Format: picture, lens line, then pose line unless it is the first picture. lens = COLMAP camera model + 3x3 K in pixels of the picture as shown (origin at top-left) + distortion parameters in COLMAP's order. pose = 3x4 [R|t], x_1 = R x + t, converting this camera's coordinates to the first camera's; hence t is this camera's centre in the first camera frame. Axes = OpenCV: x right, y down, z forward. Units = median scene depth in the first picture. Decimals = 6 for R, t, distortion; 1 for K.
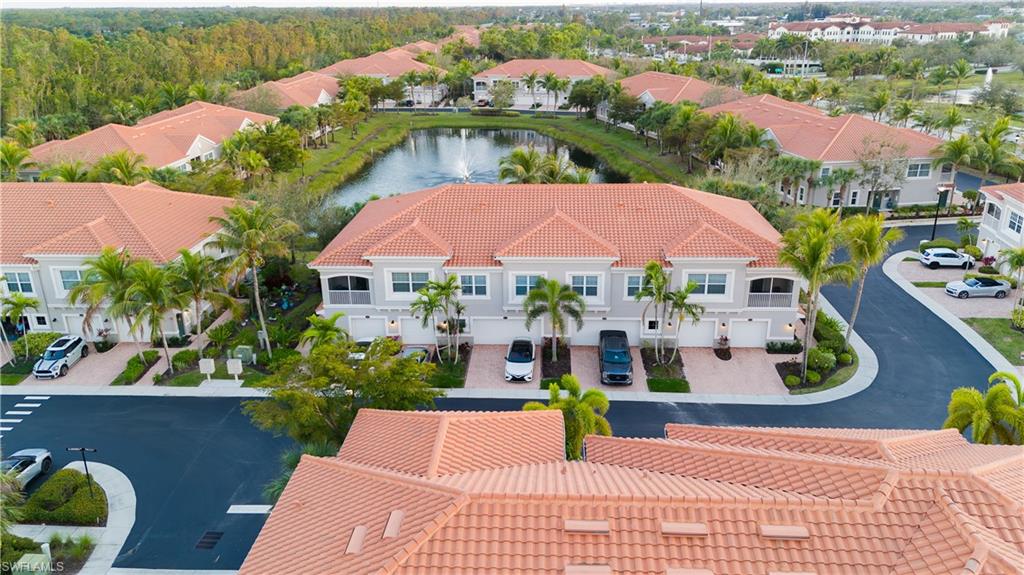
lens RADIAL K [[755.6, 0, 512.0], [0, 755.6, 287.5], [0, 0, 1]] dist [0.060031, -0.054221]
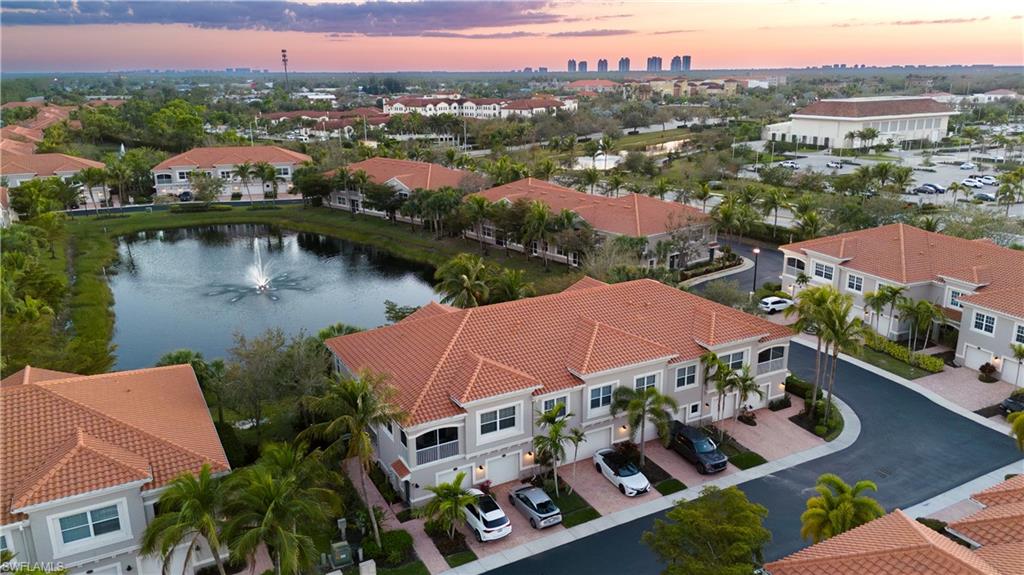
lens RADIAL K [[755.6, 0, 512.0], [0, 755.6, 287.5], [0, 0, 1]] dist [0.060031, -0.054221]
pose [[0.852375, -0.140602, 0.503674, -0.534620], [0.181159, 0.982927, -0.032191, -0.127524], [-0.490549, 0.118684, 0.863294, 0.148345]]
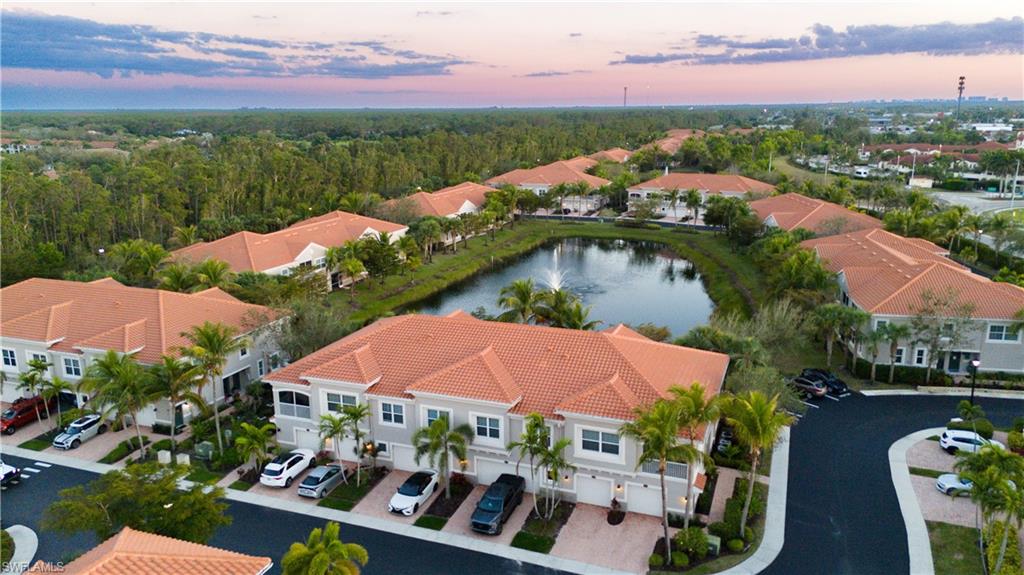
lens RADIAL K [[746.5, 0, 512.0], [0, 746.5, 287.5], [0, 0, 1]] dist [0.086104, -0.083233]
pose [[0.949700, 0.074319, -0.304214, 0.396225], [-0.109068, 0.989107, -0.098854, -0.087451], [0.293553, 0.127061, 0.947461, 0.011388]]
